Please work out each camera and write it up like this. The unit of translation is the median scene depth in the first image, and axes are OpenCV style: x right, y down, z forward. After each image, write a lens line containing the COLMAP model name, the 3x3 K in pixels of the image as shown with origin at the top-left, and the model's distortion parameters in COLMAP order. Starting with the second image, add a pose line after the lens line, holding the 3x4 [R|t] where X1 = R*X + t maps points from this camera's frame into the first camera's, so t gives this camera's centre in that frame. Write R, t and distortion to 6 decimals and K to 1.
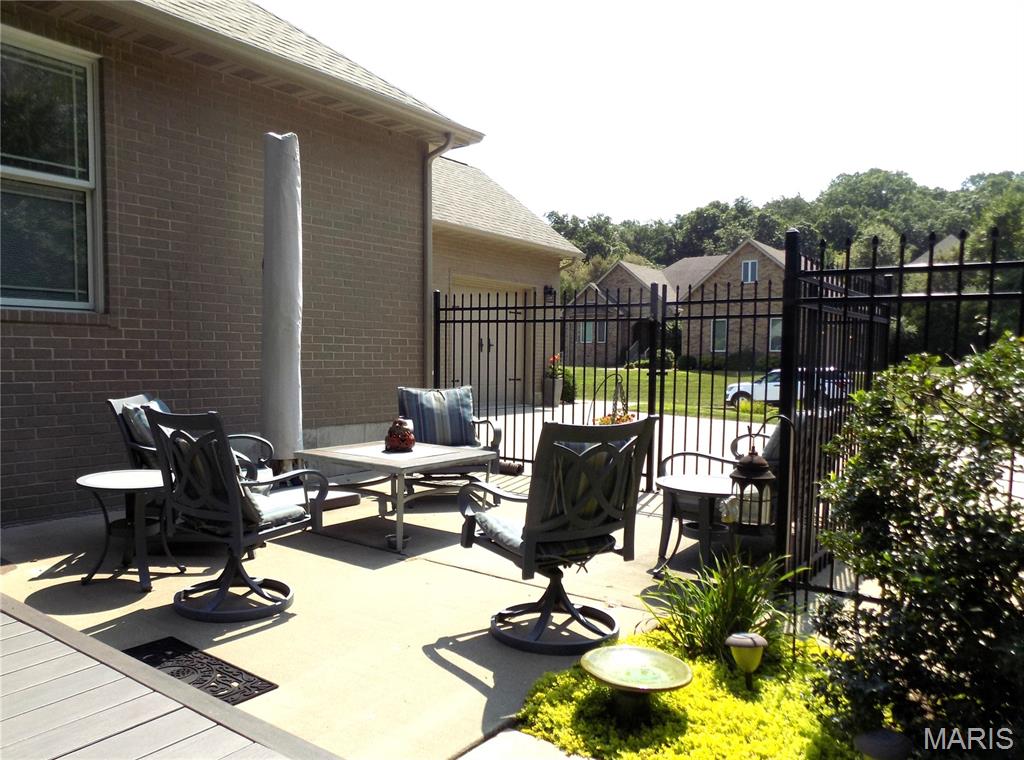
lens RADIAL K [[752.6, 0, 510.7], [0, 752.6, 427.7], [0, 0, 1]] dist [-0.082560, 0.097418]
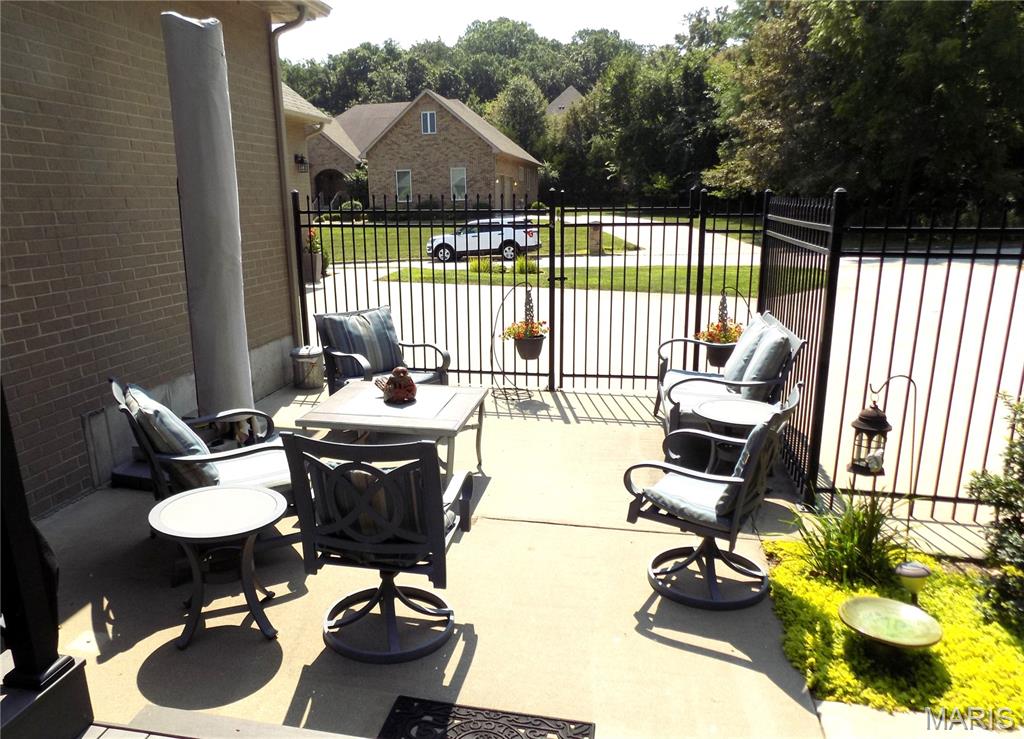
lens RADIAL K [[718.2, 0, 511.5], [0, 718.2, 395.1], [0, 0, 1]] dist [-0.085808, 0.114542]
pose [[0.908318, -0.125635, 0.398966, -0.356024], [0.057561, 0.982295, 0.178279, -0.119953], [-0.414300, -0.138969, 0.899468, 0.133552]]
